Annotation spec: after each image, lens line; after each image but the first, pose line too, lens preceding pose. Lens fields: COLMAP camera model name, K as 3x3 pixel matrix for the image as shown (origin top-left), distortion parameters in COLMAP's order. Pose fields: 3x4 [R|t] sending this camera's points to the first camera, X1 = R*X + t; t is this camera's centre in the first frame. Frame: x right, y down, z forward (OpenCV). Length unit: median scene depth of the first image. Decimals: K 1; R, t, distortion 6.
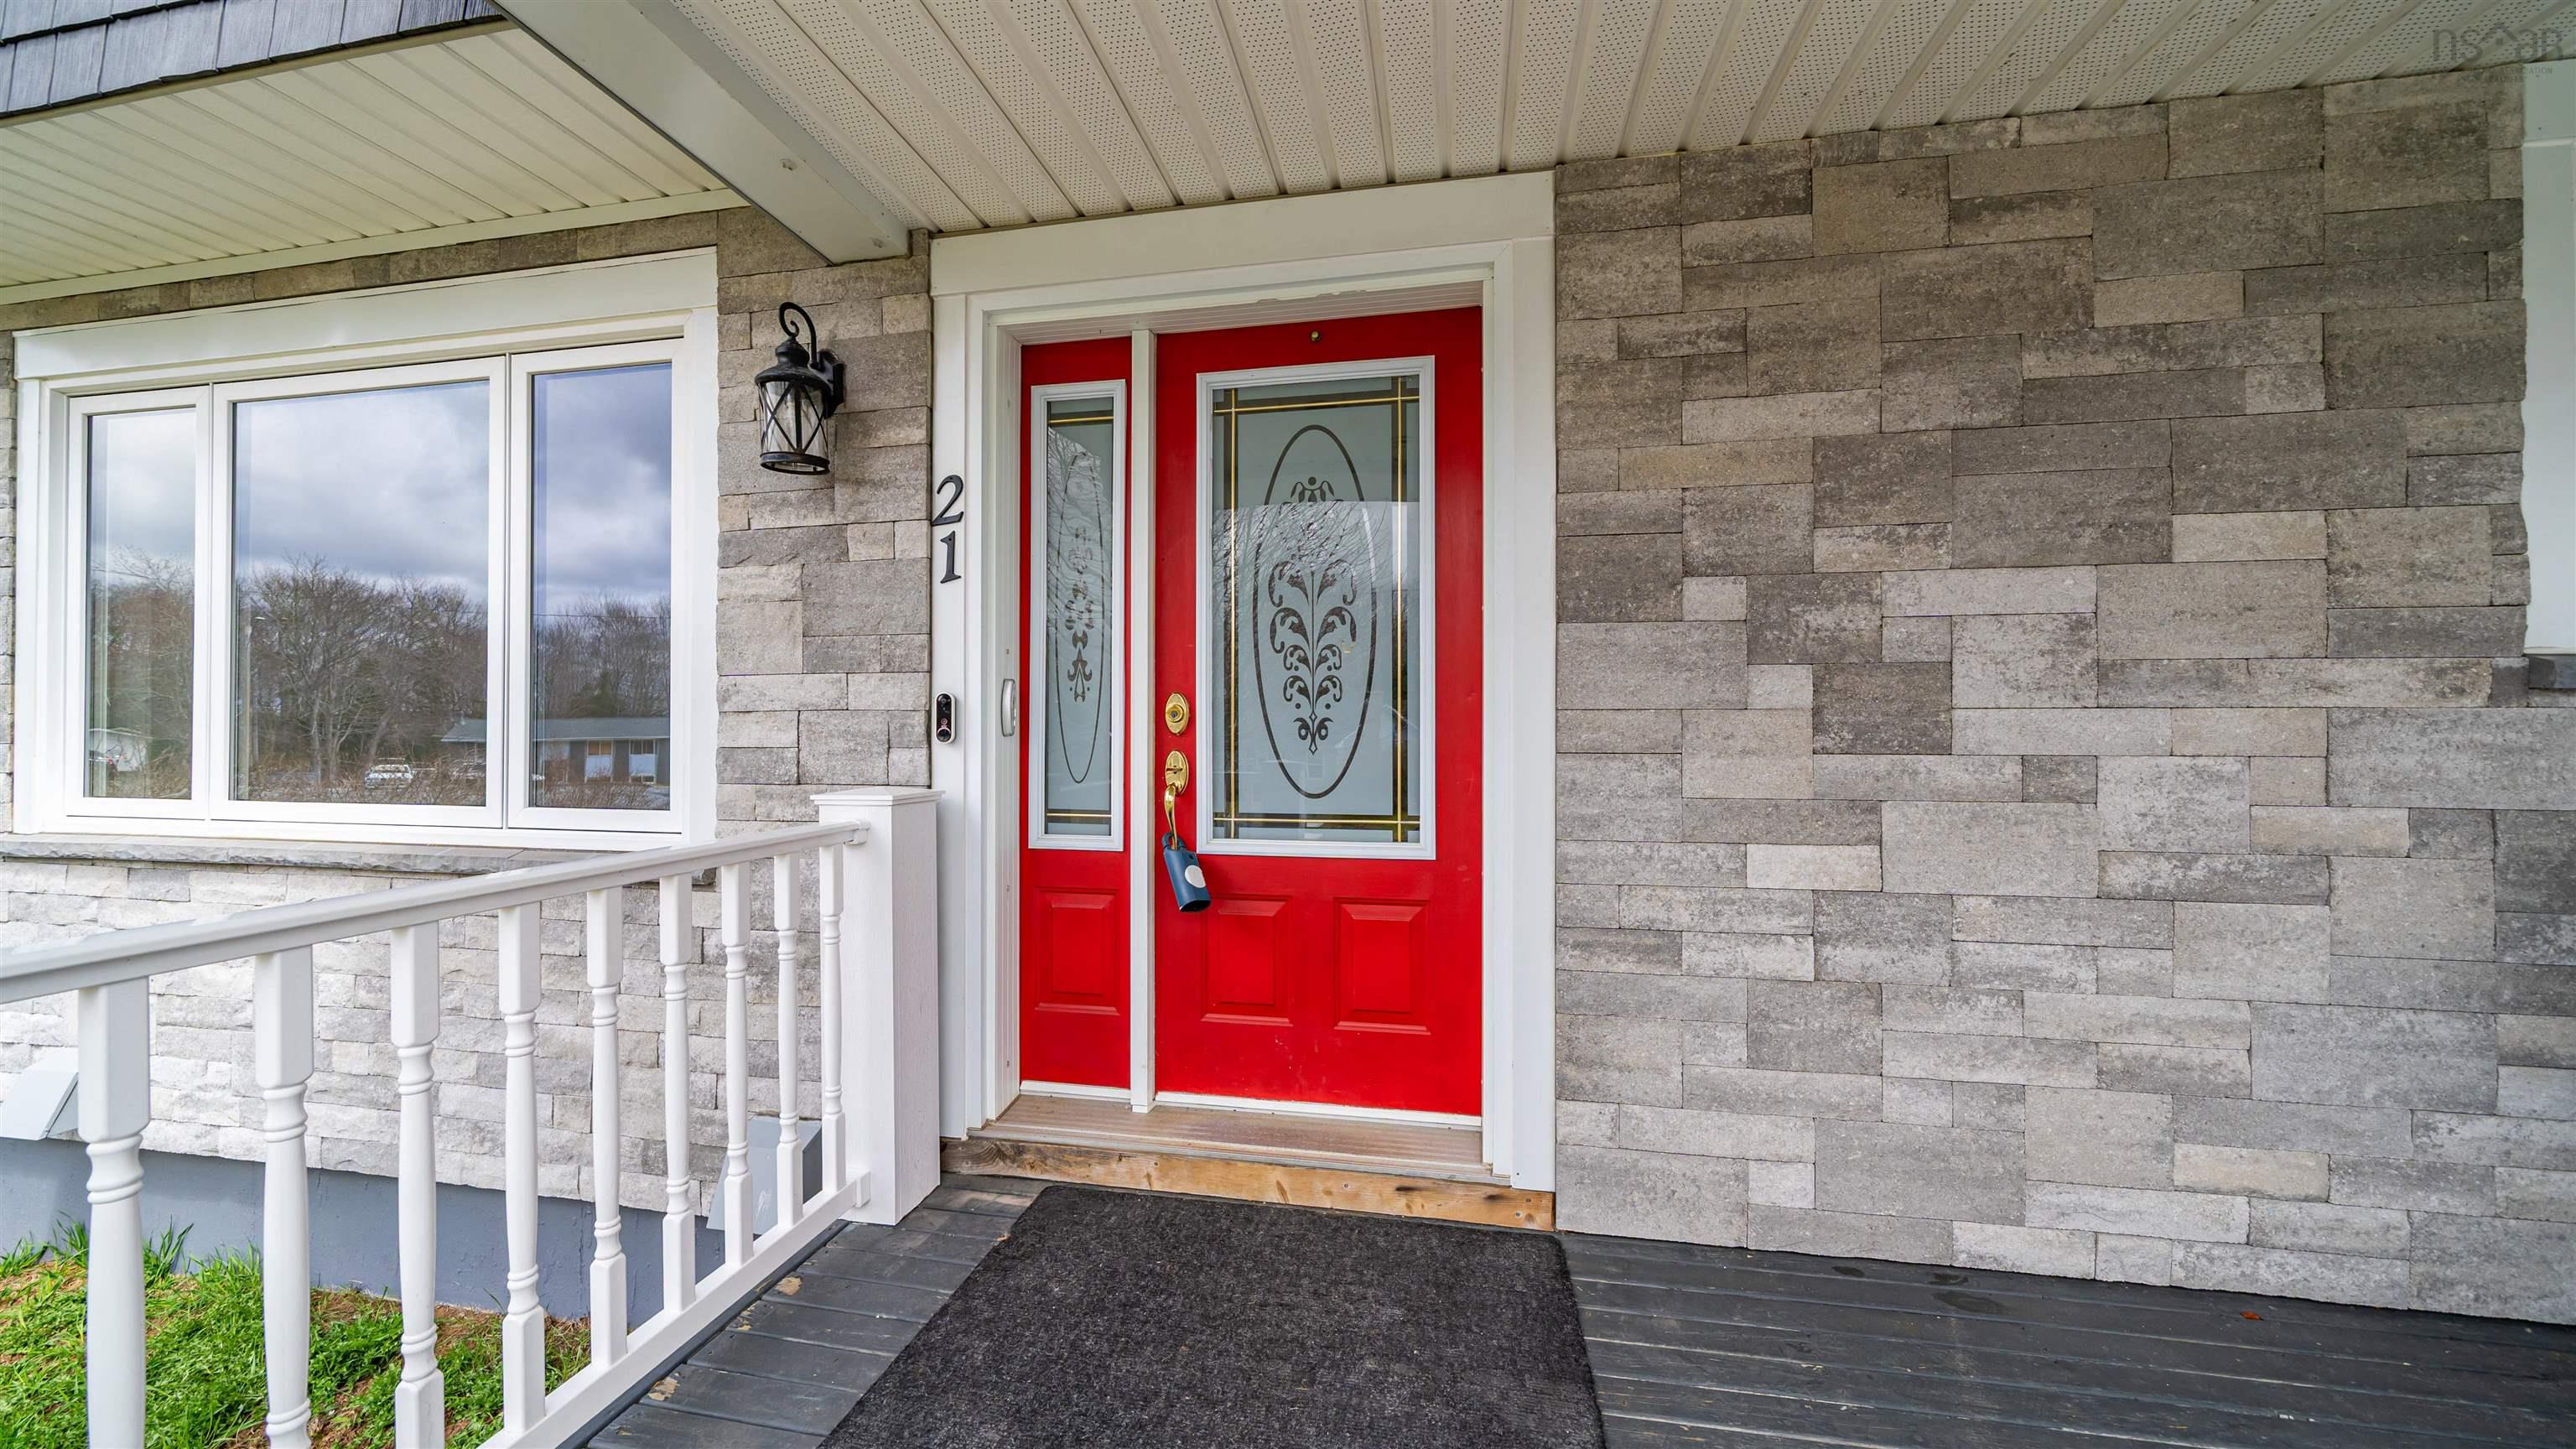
lens RADIAL K [[902.0, 0, 1287.4], [0, 902.0, 736.0], [0, 0, 1]] dist [-0.007304, 0.000483]
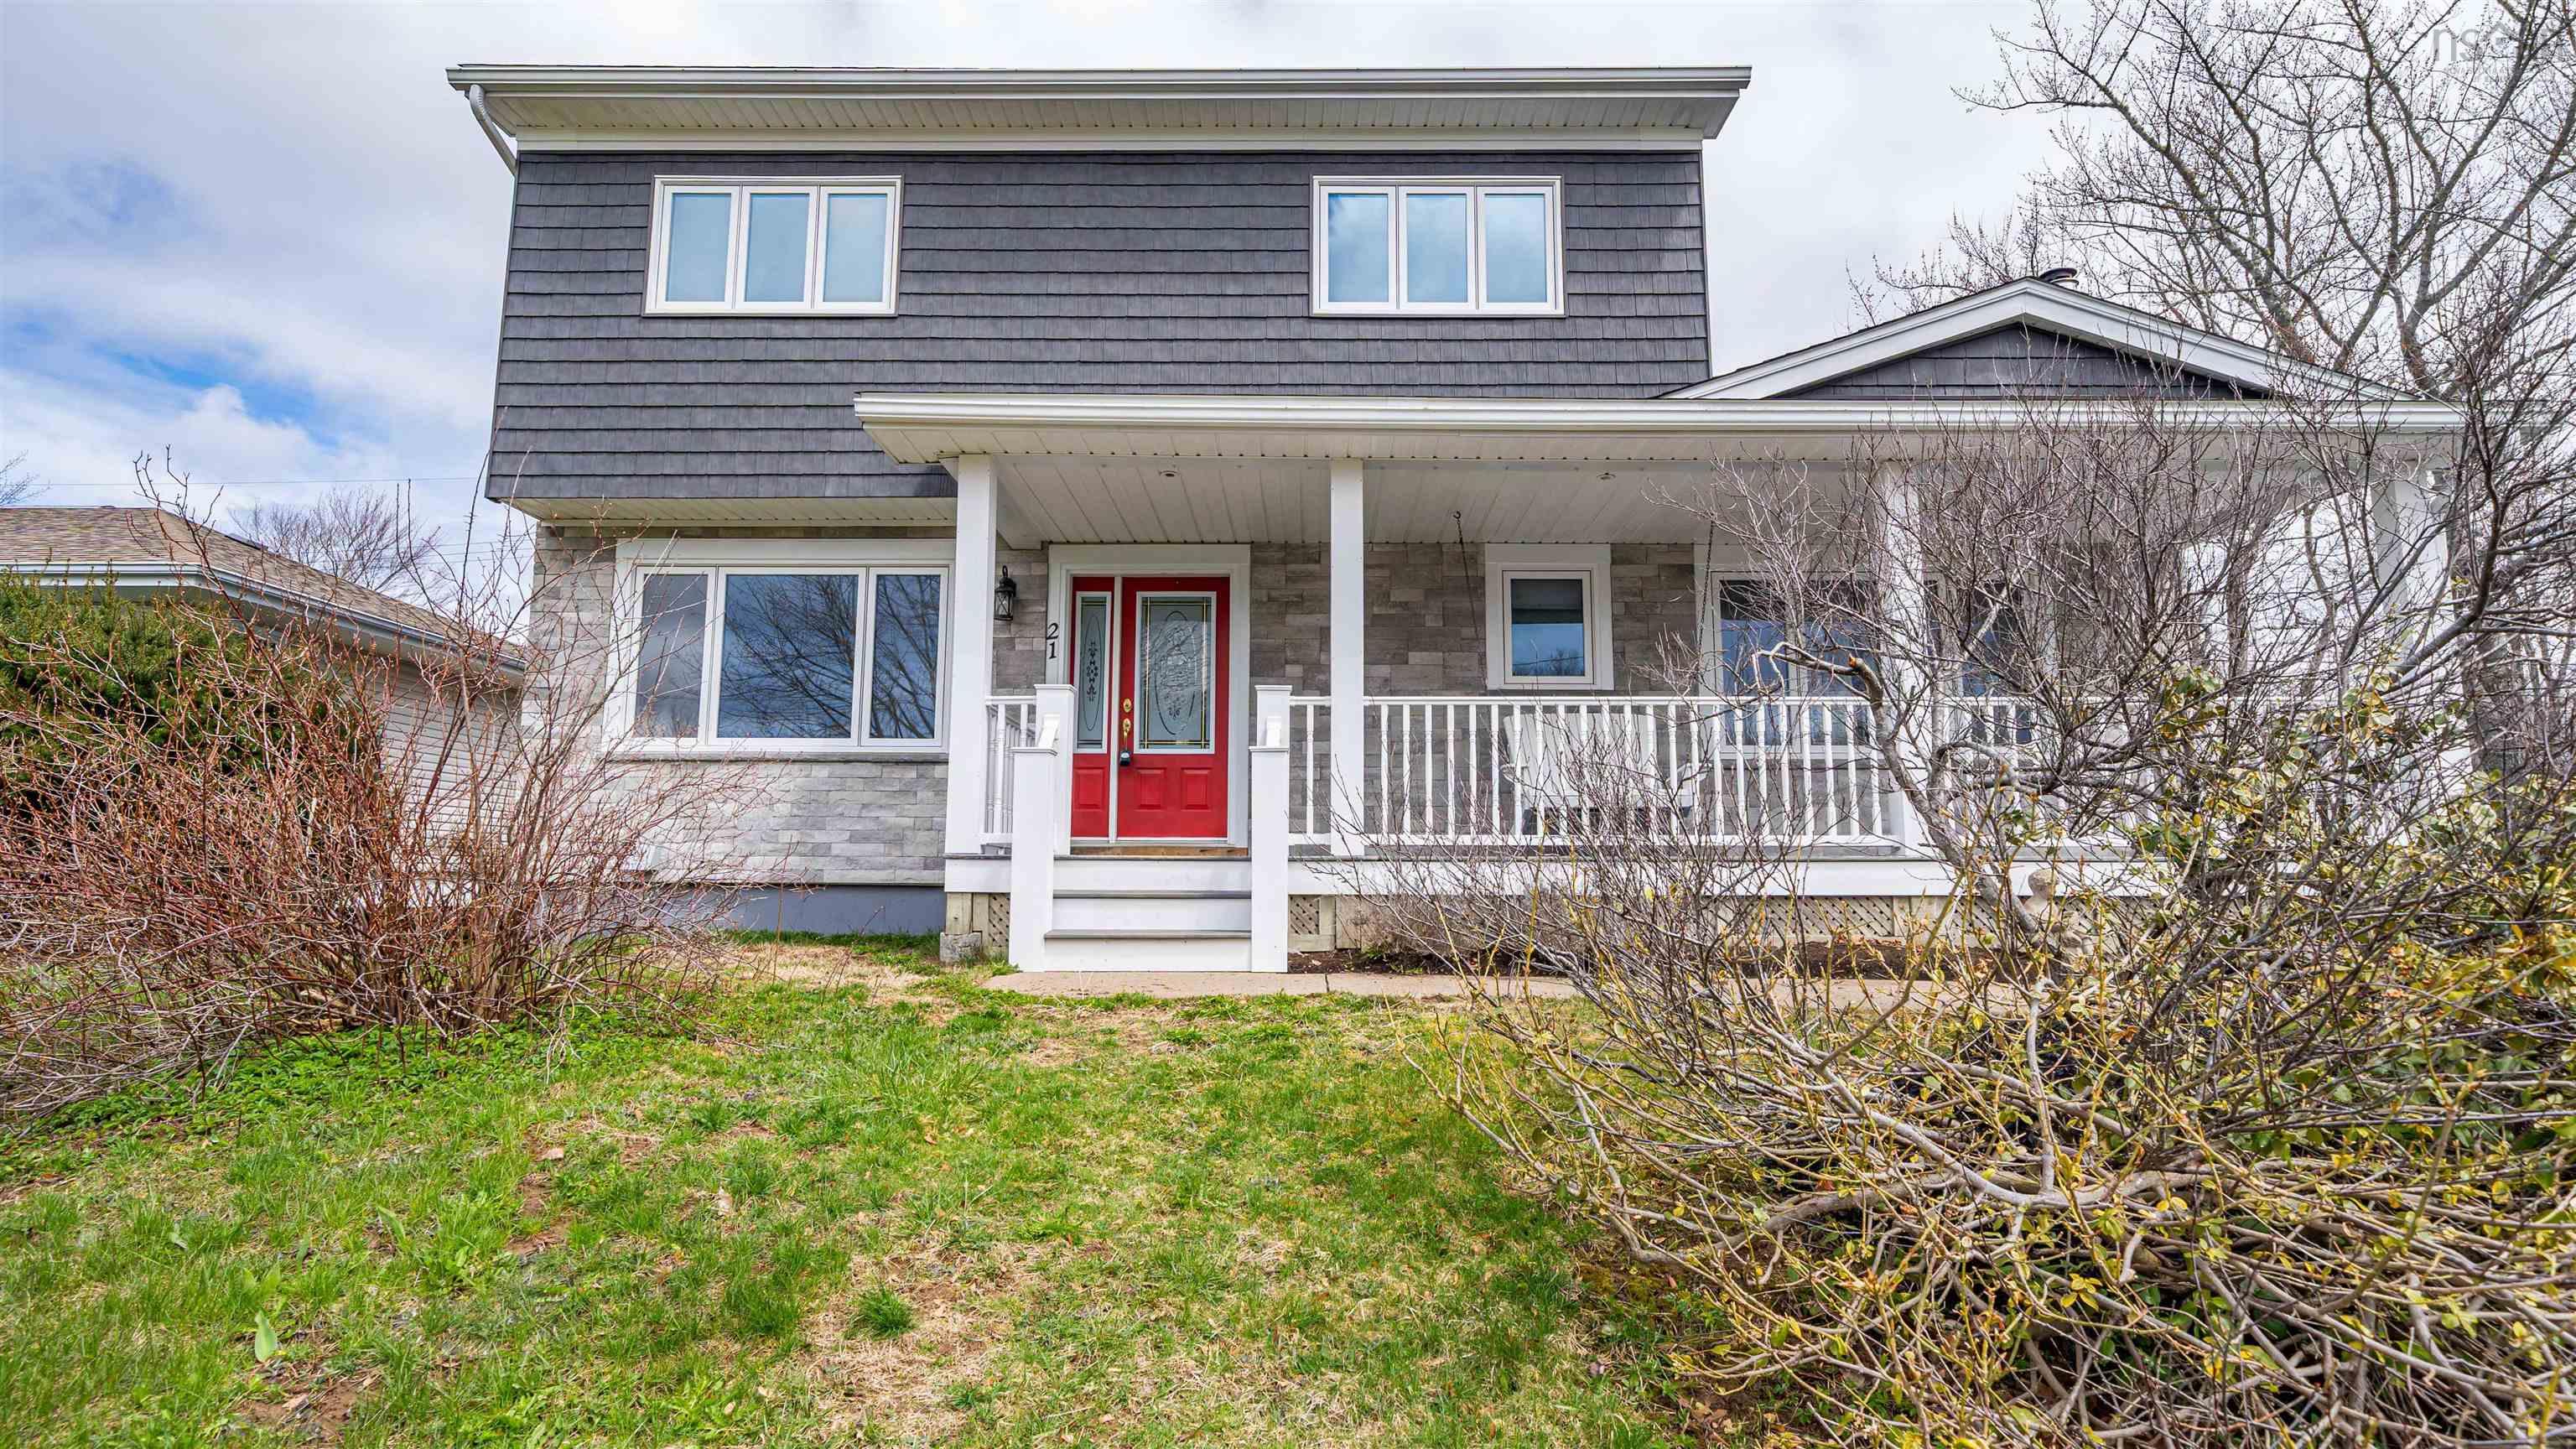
lens RADIAL K [[1257.1, 0, 1278.6], [0, 1257.1, 732.3], [0, 0, 1]] dist [0.004602, 0.000413]
pose [[0.985554, 0.023875, 0.167667, -0.322719], [-0.003162, 0.992435, -0.122734, 0.561958], [-0.169329, 0.120431, 0.978174, -3.064571]]
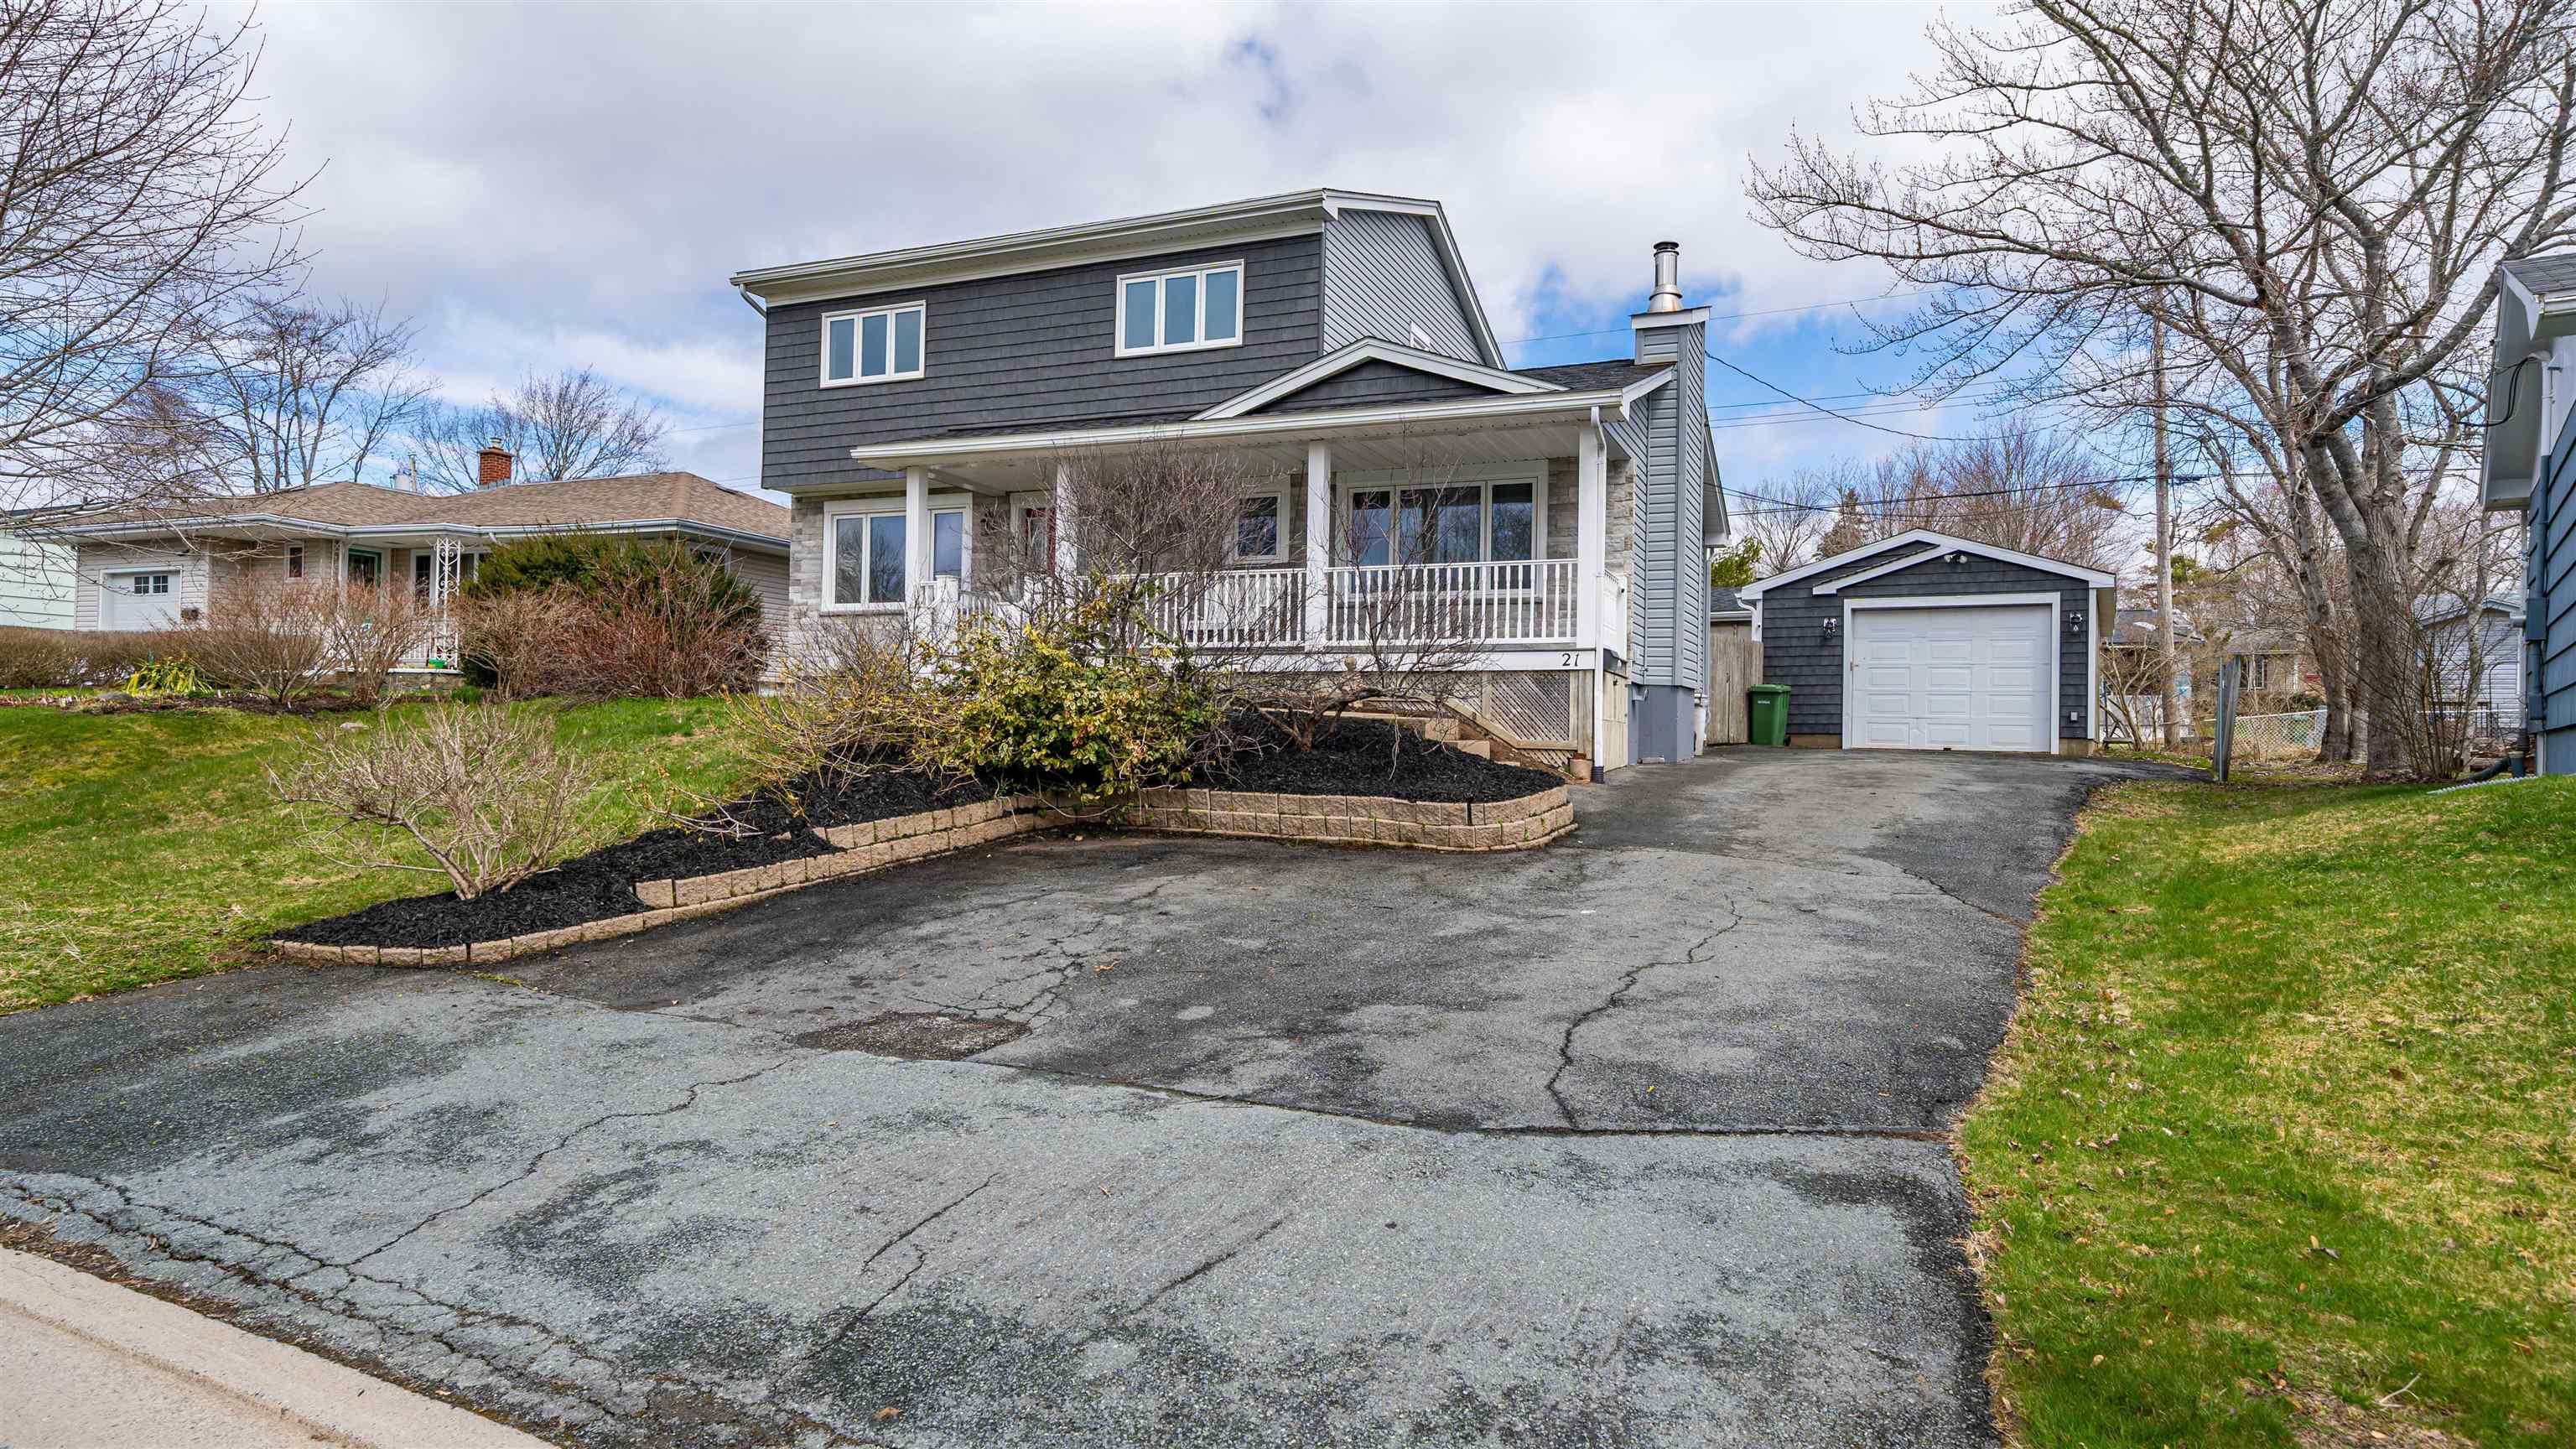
lens RADIAL K [[1344.2, 0, 1285.8], [0, 1344.2, 717.7], [0, 0, 1]] dist [-0.002642, -0.000307]
pose [[0.977033, 0.011957, -0.212754, 2.937730], [-0.014659, 0.999831, -0.011128, 0.862175], [0.212585, 0.013991, 0.977042, -6.476155]]
